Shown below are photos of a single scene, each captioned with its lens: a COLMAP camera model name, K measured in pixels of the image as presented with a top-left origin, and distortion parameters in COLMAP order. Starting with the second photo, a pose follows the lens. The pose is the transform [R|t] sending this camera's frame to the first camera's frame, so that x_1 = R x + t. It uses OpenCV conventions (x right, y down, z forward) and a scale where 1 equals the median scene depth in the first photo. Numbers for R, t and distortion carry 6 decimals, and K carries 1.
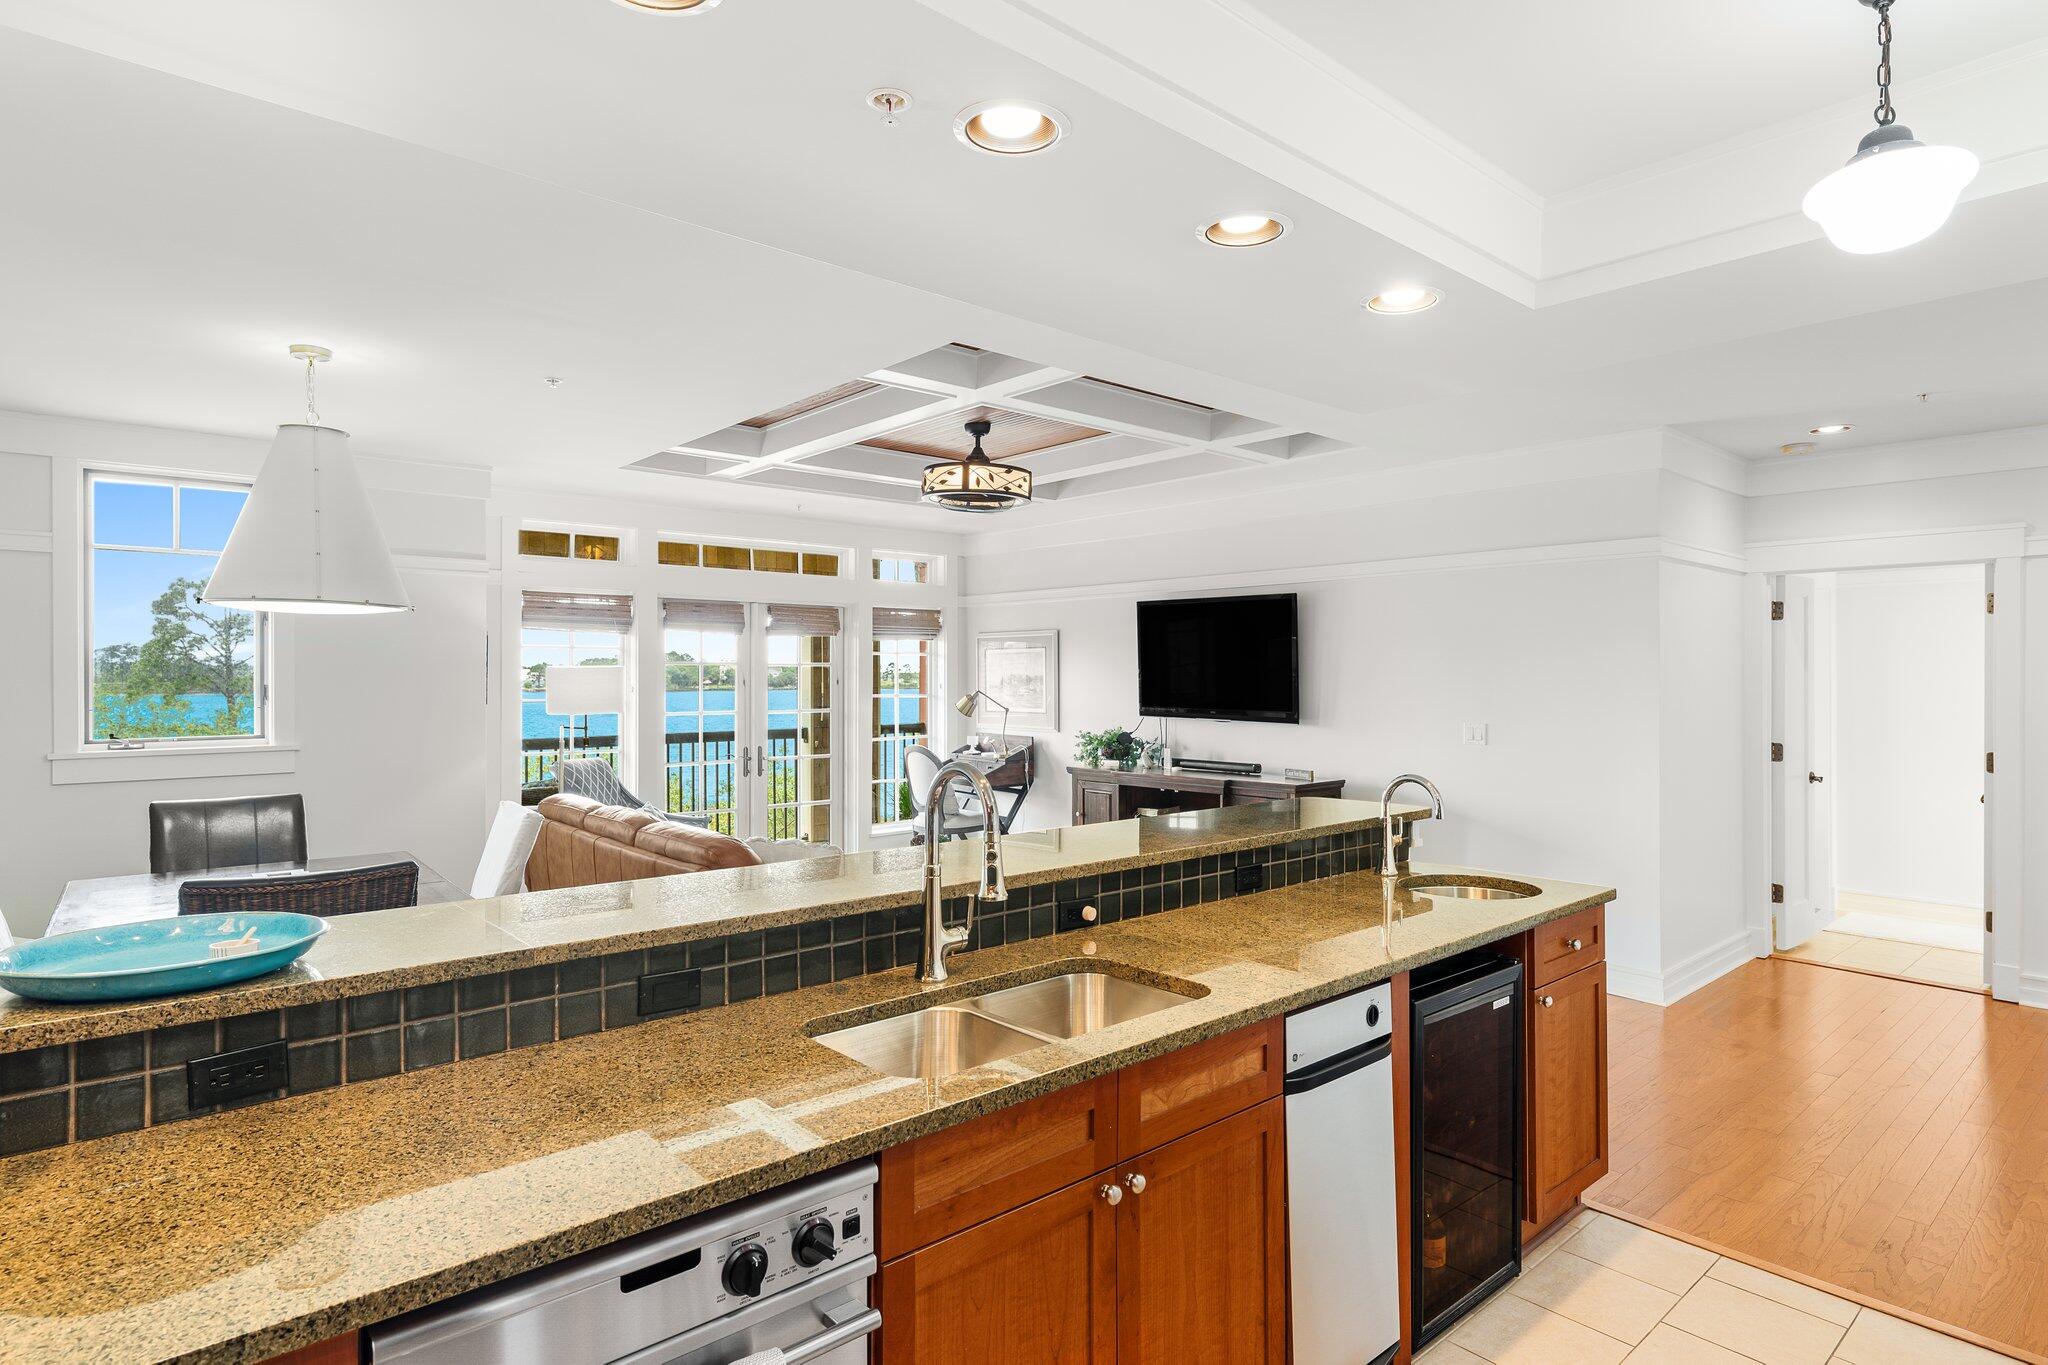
lens RADIAL K [[1103.9, 0, 1018.6], [0, 1103.9, 676.9], [0, 0, 1]] dist [-0.008668, -0.000842]
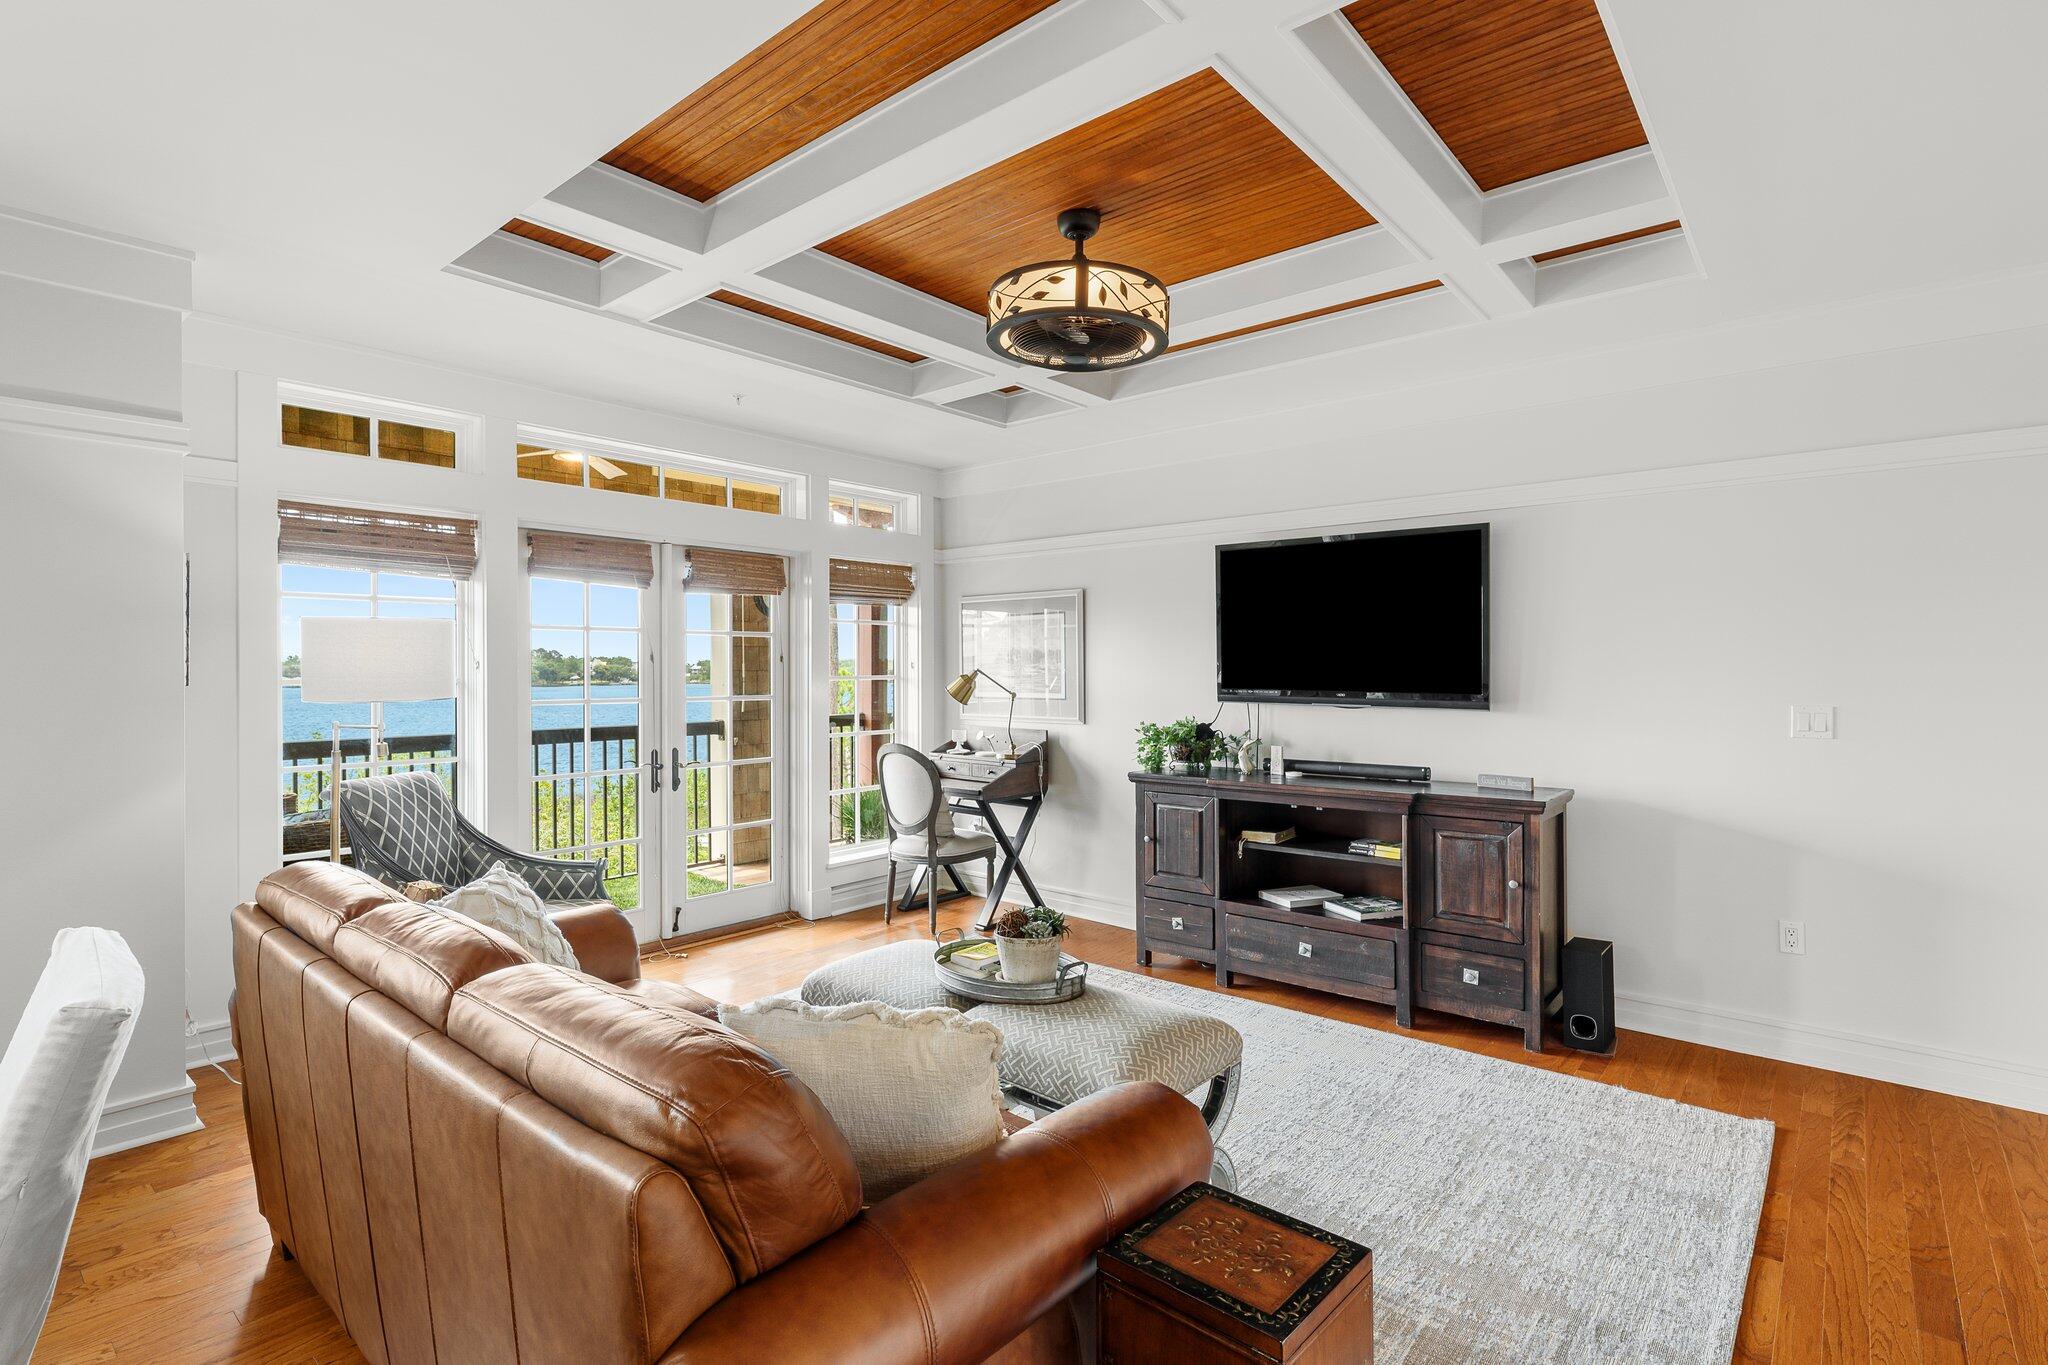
lens RADIAL K [[995.3, 0, 1022.5], [0, 995.3, 677.8], [0, 0, 1]] dist [0.001802, -0.000498]
pose [[0.989205, -0.001873, 0.146527, -0.109124], [0.000916, 0.999978, 0.006602, 0.014380], [-0.146536, -0.006396, 0.989185, 0.343113]]
